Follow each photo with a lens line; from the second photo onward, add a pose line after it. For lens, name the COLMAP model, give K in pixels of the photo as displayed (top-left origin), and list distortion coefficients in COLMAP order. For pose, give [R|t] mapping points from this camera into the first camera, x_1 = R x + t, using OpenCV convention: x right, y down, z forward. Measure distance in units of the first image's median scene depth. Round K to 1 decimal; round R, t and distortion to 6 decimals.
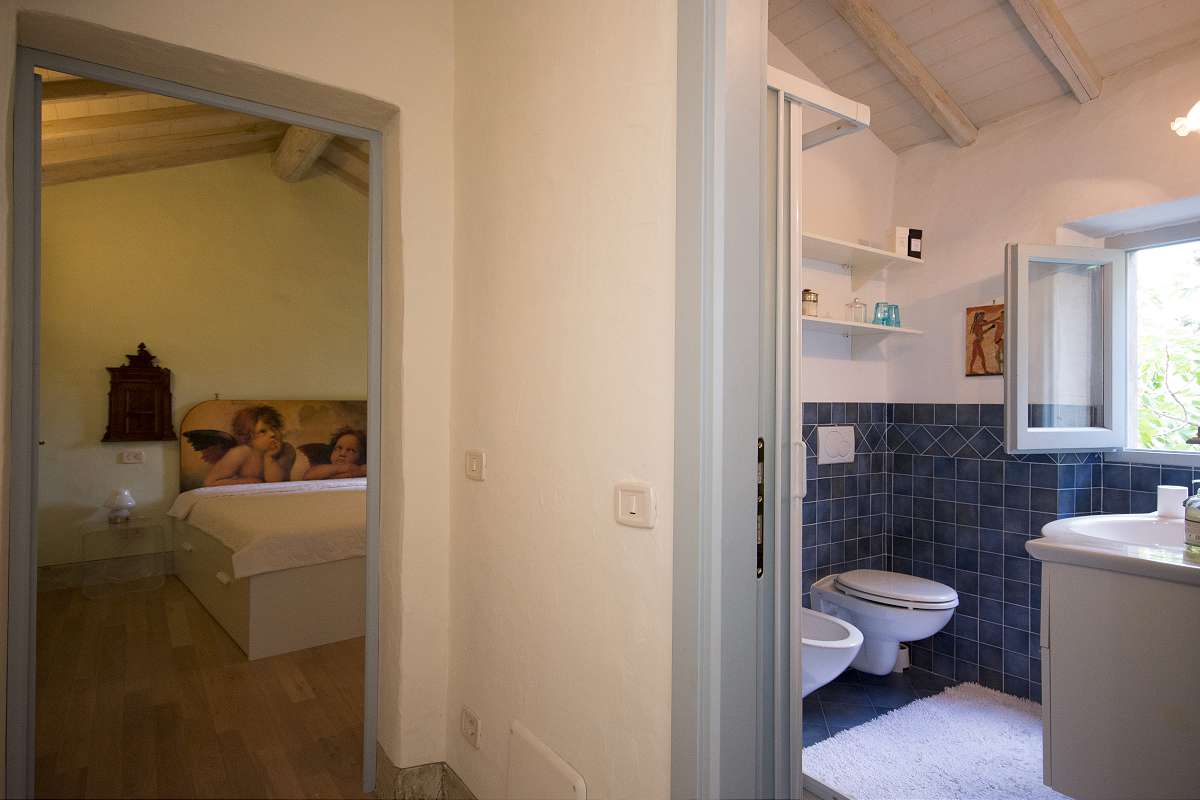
lens RADIAL K [[713.7, 0, 612.1], [0, 713.7, 406.4], [0, 0, 1]] dist [0.005987, 0.004806]
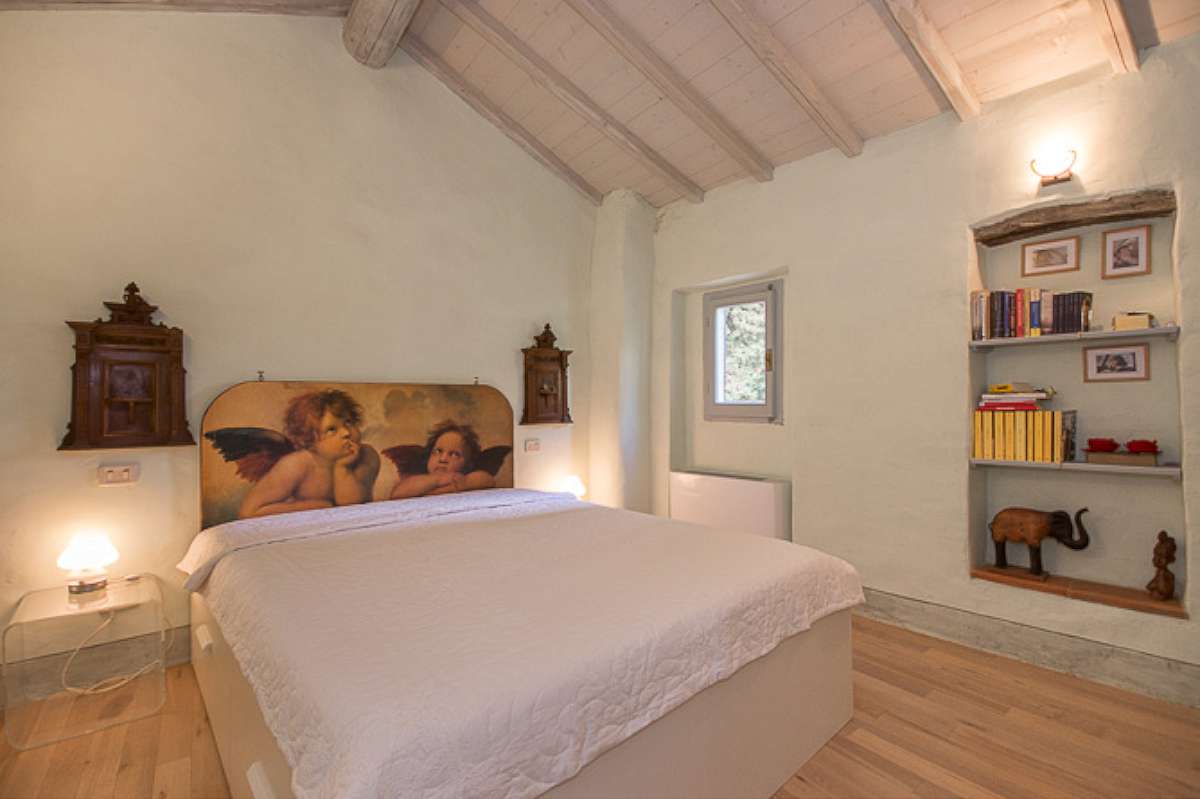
lens RADIAL K [[533.1, 0, 595.3], [0, 533.1, 402.5], [0, 0, 1]] dist [0.001276, -0.008099]
pose [[0.999363, -0.006294, 0.035115, -0.147874], [0.006360, 0.999978, -0.001782, 0.007254], [-0.035103, 0.002004, 0.999382, 0.280769]]
